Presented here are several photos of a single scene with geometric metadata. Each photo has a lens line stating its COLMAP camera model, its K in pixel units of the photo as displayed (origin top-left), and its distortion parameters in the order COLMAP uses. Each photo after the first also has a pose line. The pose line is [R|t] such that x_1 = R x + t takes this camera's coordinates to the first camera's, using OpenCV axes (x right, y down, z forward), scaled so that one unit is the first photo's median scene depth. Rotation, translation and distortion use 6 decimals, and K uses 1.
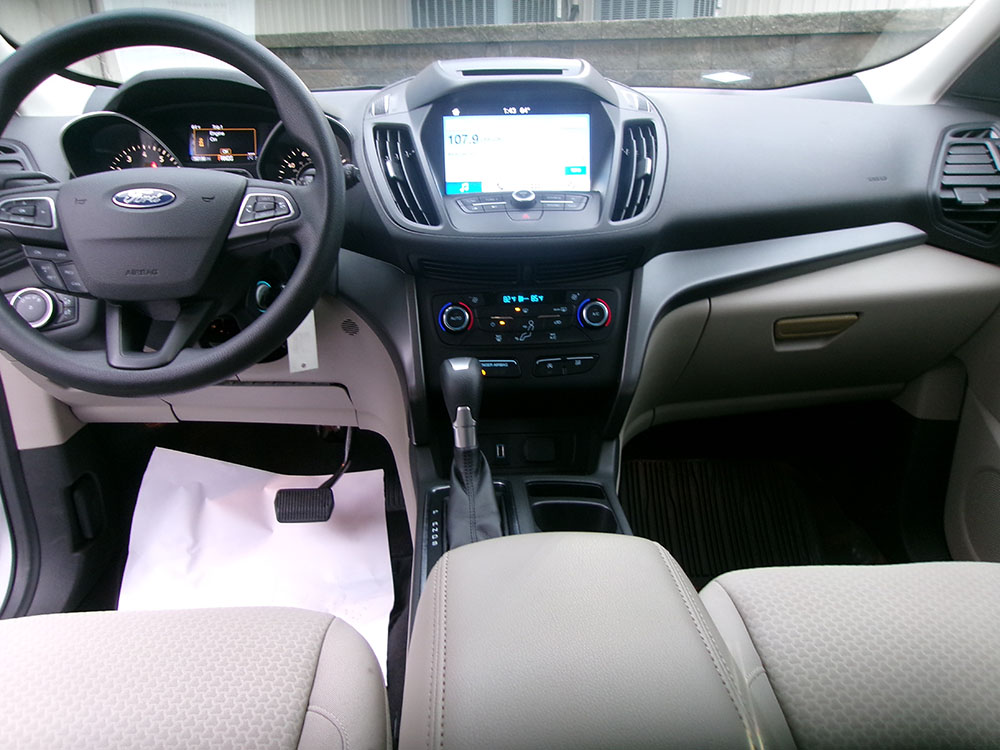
lens RADIAL K [[773.1, 0, 495.1], [0, 773.1, 373.7], [0, 0, 1]] dist [-0.019533, 0.041244]
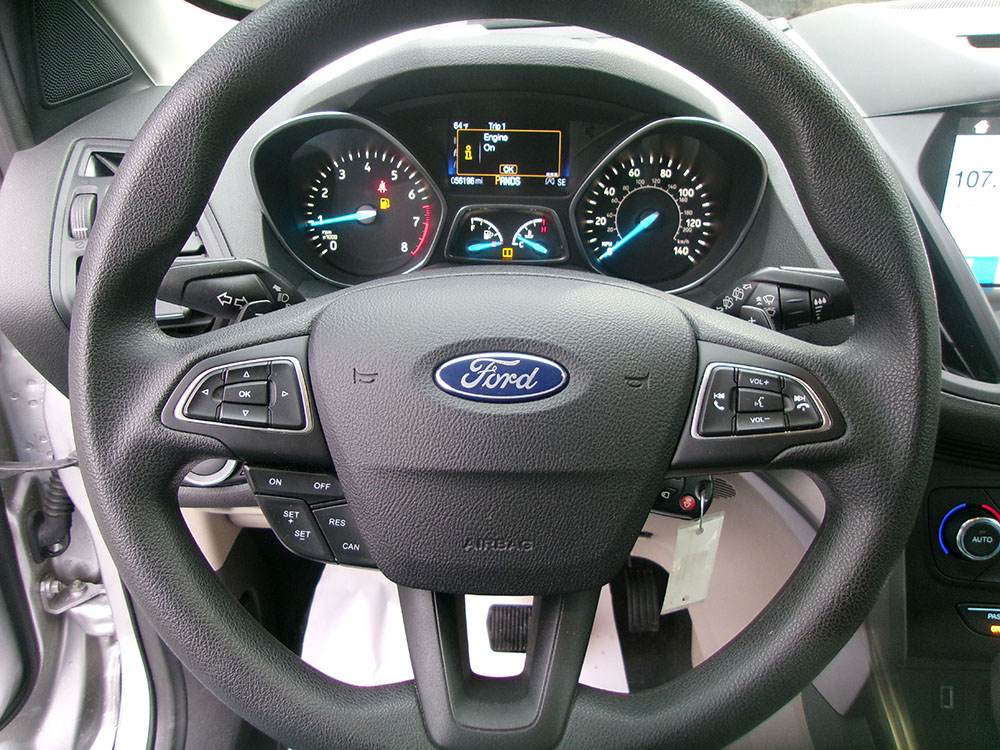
lens RADIAL K [[773.1, 0, 495.1], [0, 773.1, 373.7], [0, 0, 1]] dist [-0.019533, 0.041244]
pose [[0.996892, 0.047980, -0.062487, -0.341061], [-0.039263, 0.990211, 0.133941, -0.230046], [0.068302, -0.131071, 0.989017, 0.434603]]
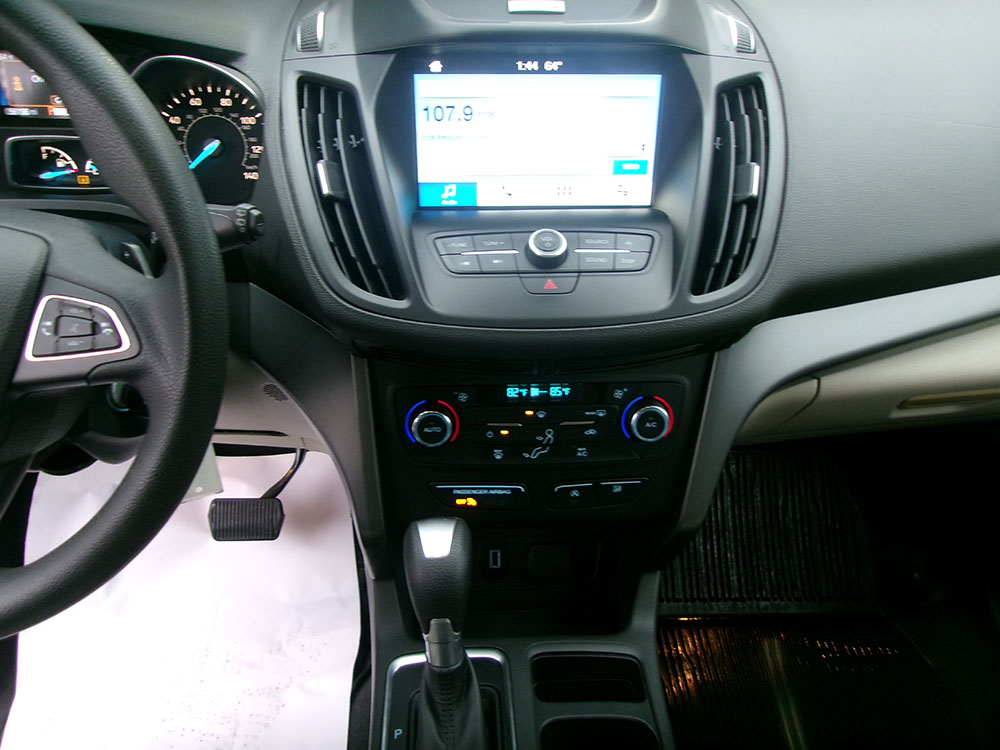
lens RADIAL K [[773.1, 0, 495.1], [0, 773.1, 373.7], [0, 0, 1]] dist [-0.019533, 0.041244]
pose [[0.999557, 0.023207, 0.018625, -0.011238], [-0.027268, 0.964923, 0.261113, -0.267896], [-0.011912, -0.261506, 0.965128, 0.372887]]
